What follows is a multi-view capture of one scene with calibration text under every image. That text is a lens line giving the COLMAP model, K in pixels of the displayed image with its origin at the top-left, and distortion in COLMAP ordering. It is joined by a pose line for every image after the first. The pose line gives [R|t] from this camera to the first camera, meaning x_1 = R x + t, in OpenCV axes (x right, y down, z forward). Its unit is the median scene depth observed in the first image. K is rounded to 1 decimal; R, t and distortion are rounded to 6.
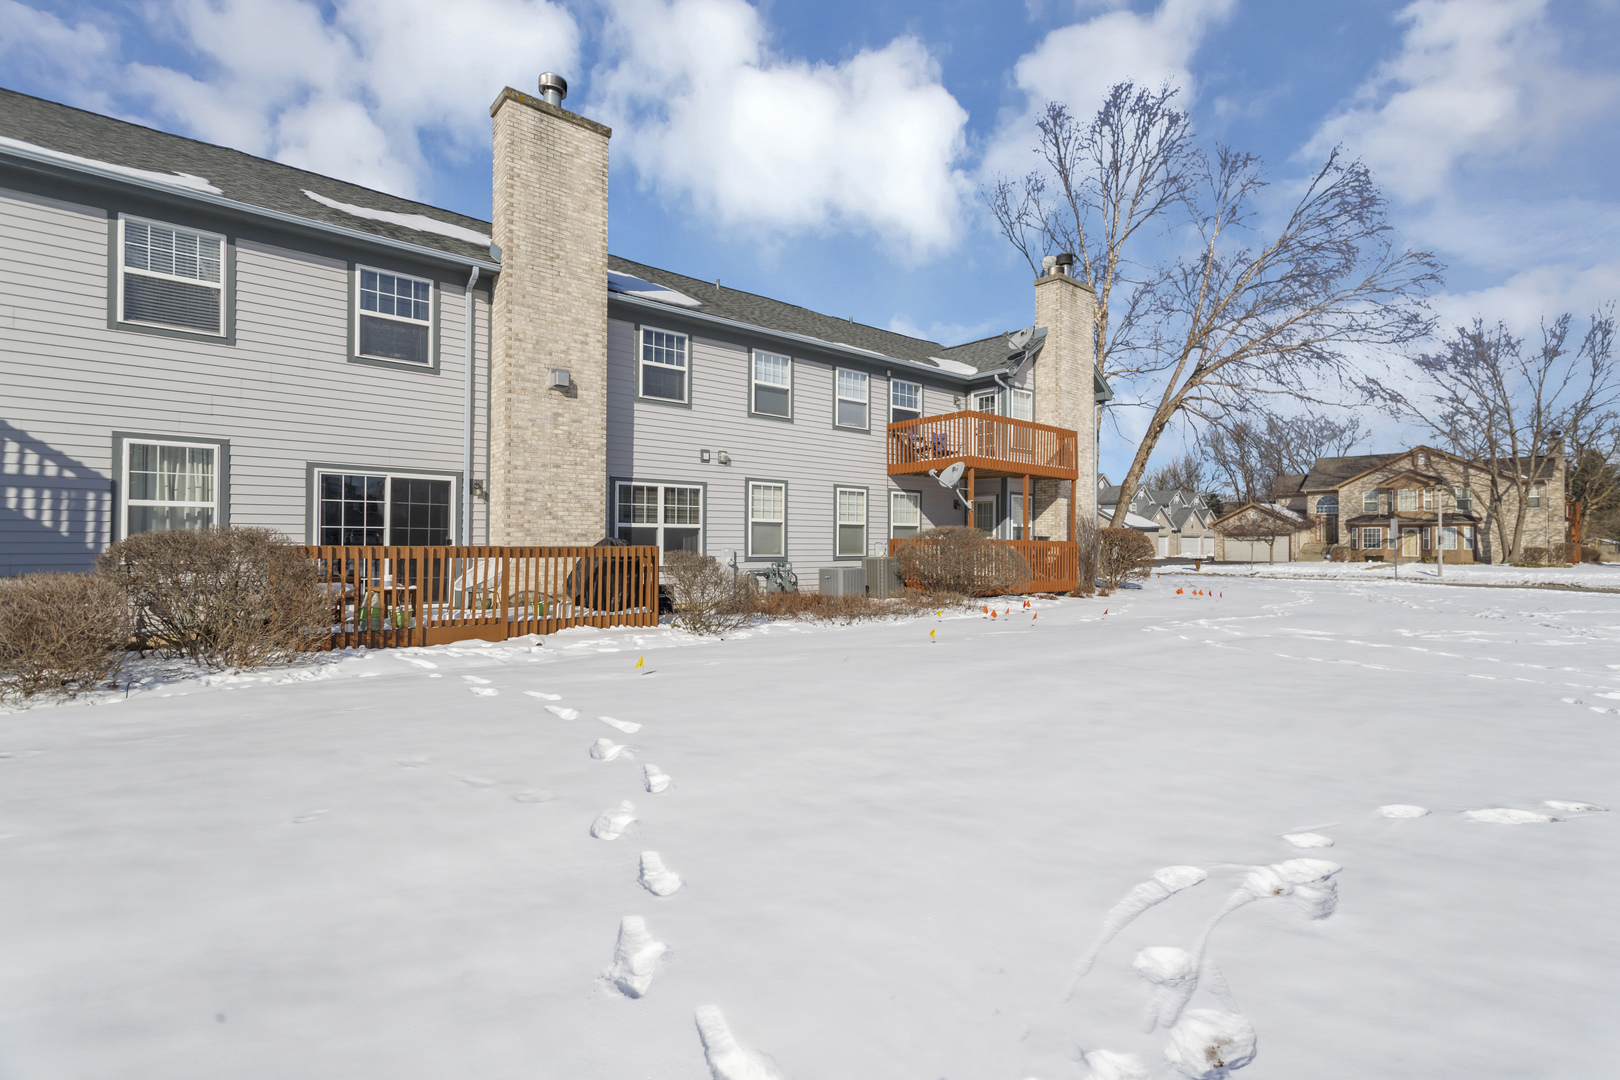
lens RADIAL K [[777.8, 0, 838.7], [0, 777.8, 533.0], [0, 0, 1]] dist [0.003156, 0.016022]
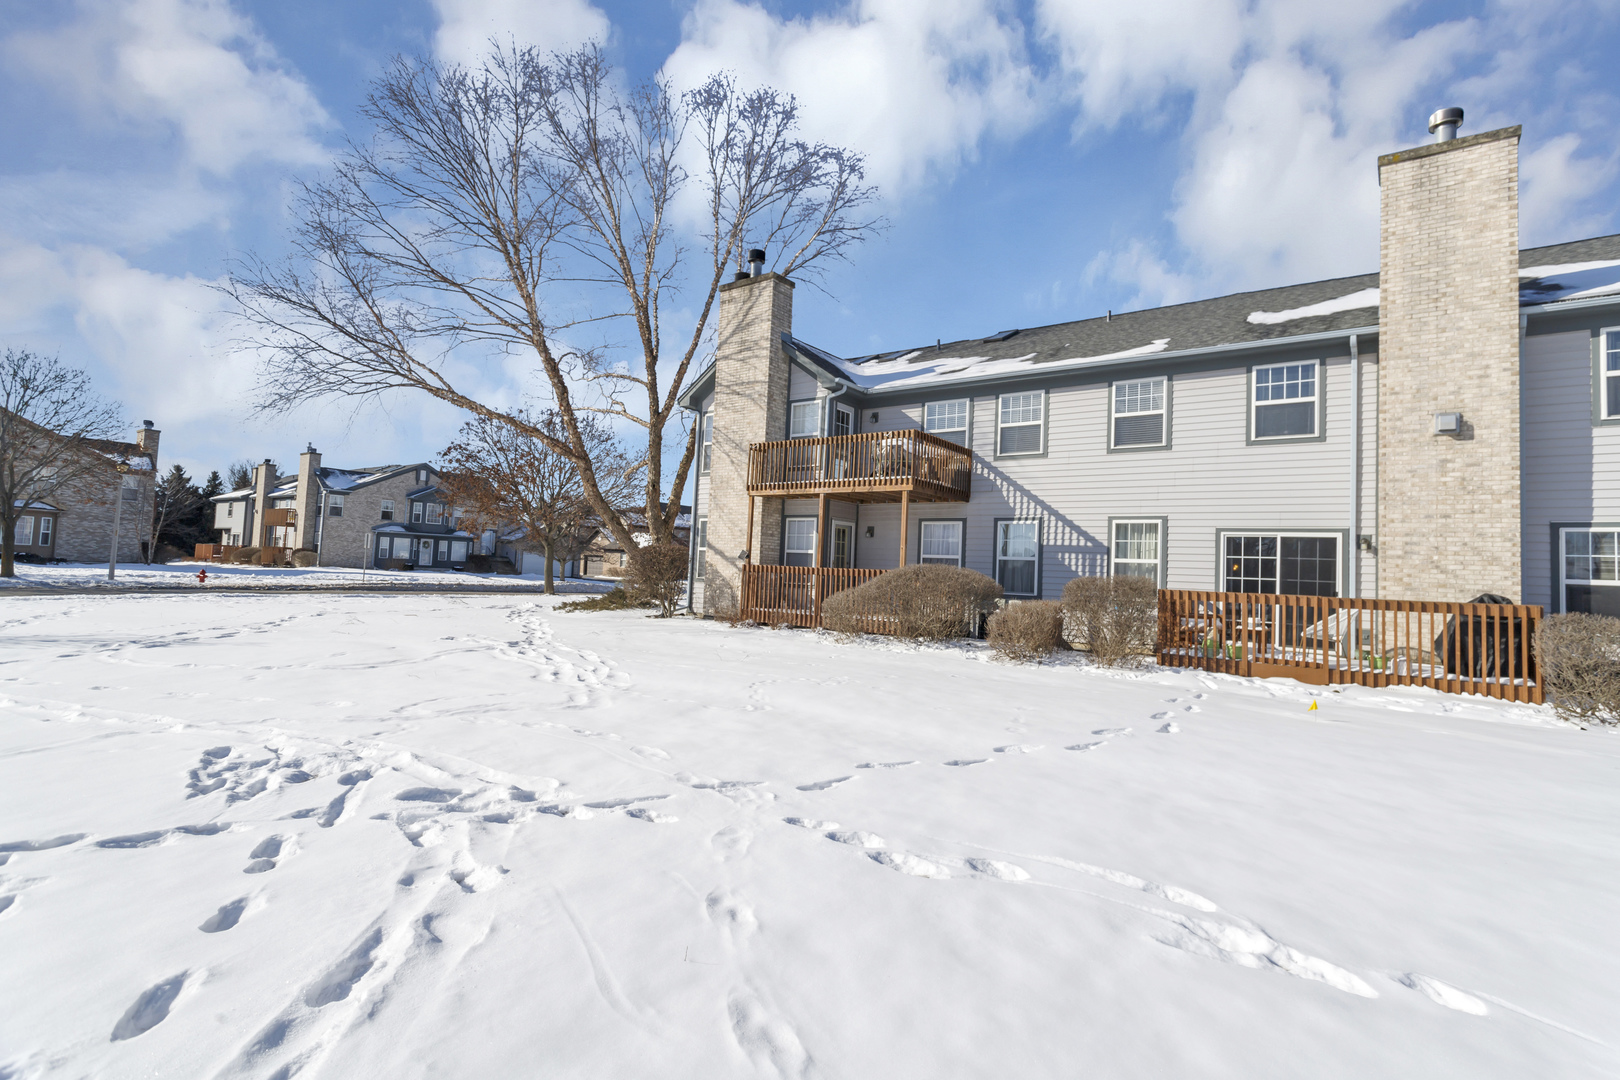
lens RADIAL K [[777.8, 0, 838.7], [0, 777.8, 533.0], [0, 0, 1]] dist [0.003156, 0.016022]
pose [[0.217454, -0.049070, -0.974836, 0.406492], [-0.029917, 0.997931, -0.056906, 0.009372], [0.975612, 0.041539, 0.215536, 0.094970]]
